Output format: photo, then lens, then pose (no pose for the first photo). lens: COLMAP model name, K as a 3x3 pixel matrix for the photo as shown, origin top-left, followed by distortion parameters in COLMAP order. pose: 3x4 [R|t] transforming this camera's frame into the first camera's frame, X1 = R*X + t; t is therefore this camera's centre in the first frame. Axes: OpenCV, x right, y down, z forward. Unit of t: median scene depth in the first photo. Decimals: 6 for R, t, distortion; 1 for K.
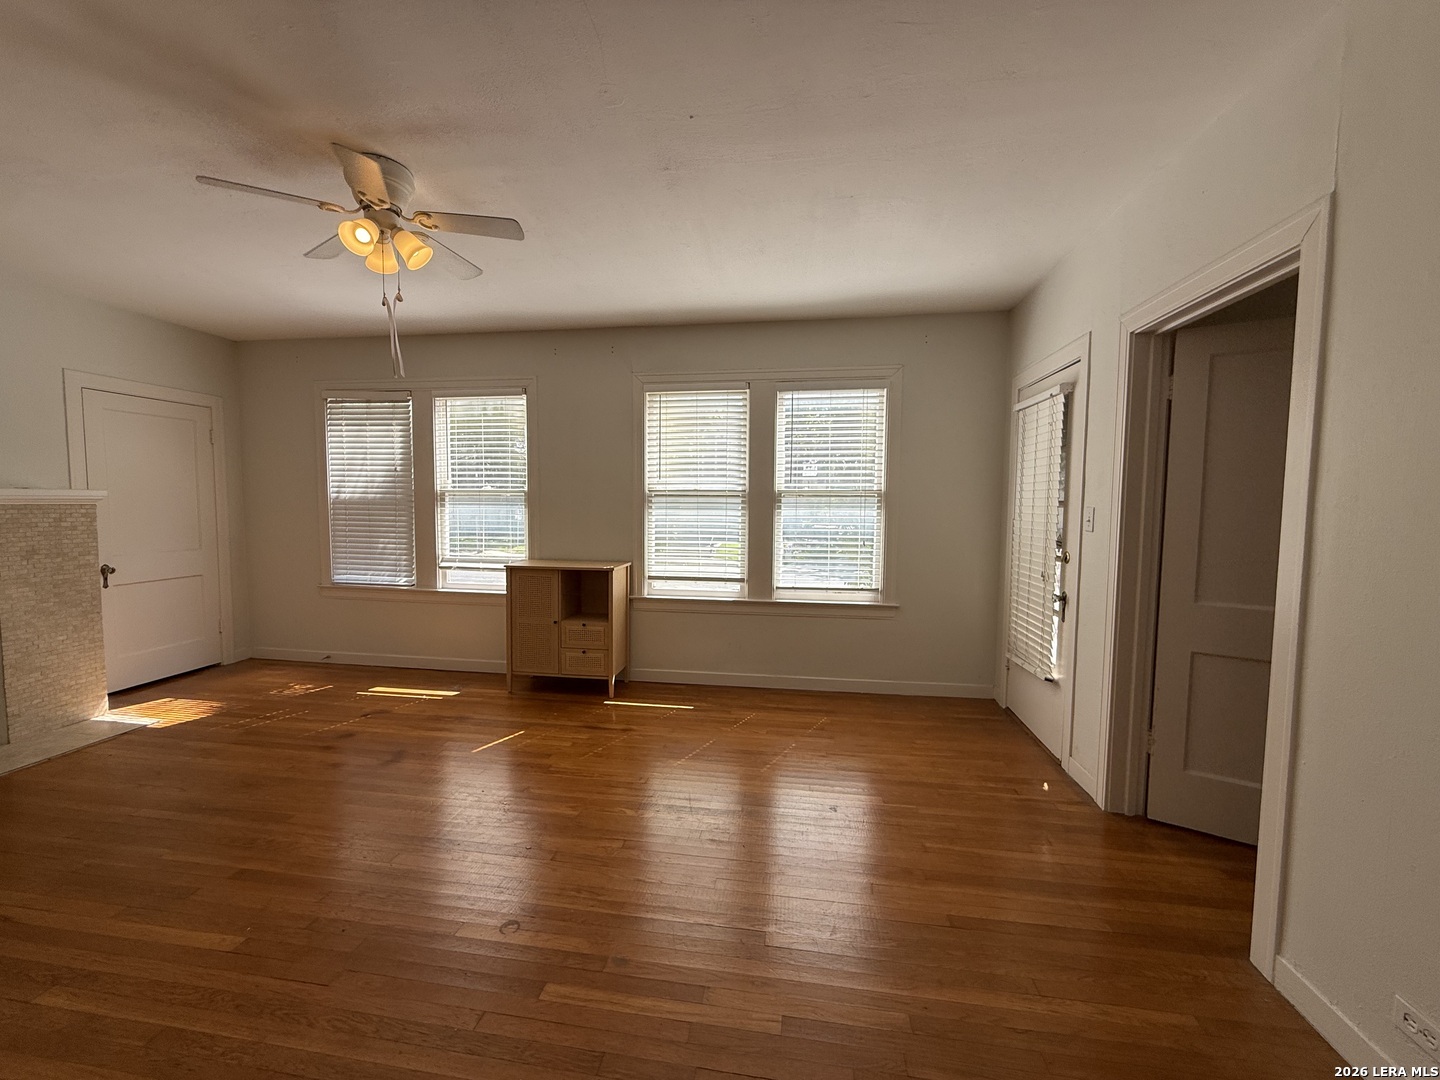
lens RADIAL K [[576.0, 0, 717.6], [0, 576.0, 534.9], [0, 0, 1]] dist [0.000414, 0.000710]
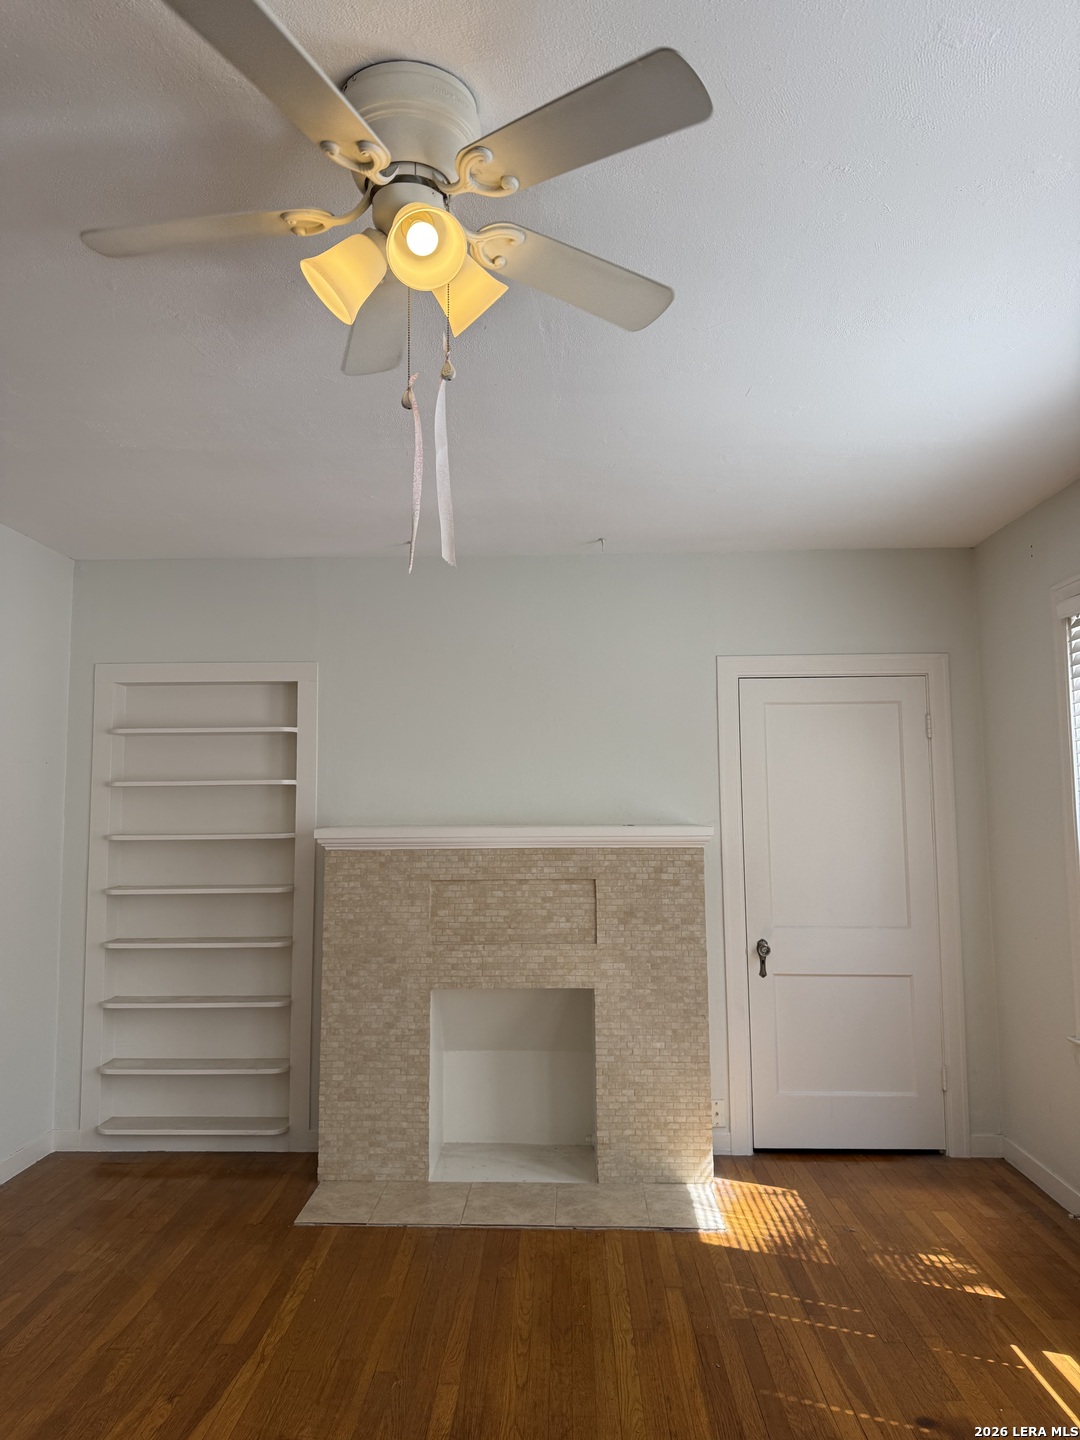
lens RADIAL K [[1027.7, 0, 544.9], [0, 1027.7, 699.6], [0, 0, 1]] dist [0.043124, -0.044613]
pose [[0.123114, -0.129953, -0.983847, 0.106497], [-0.050520, 0.989283, -0.136993, -0.052671], [0.991106, 0.066570, 0.115230, 0.705207]]
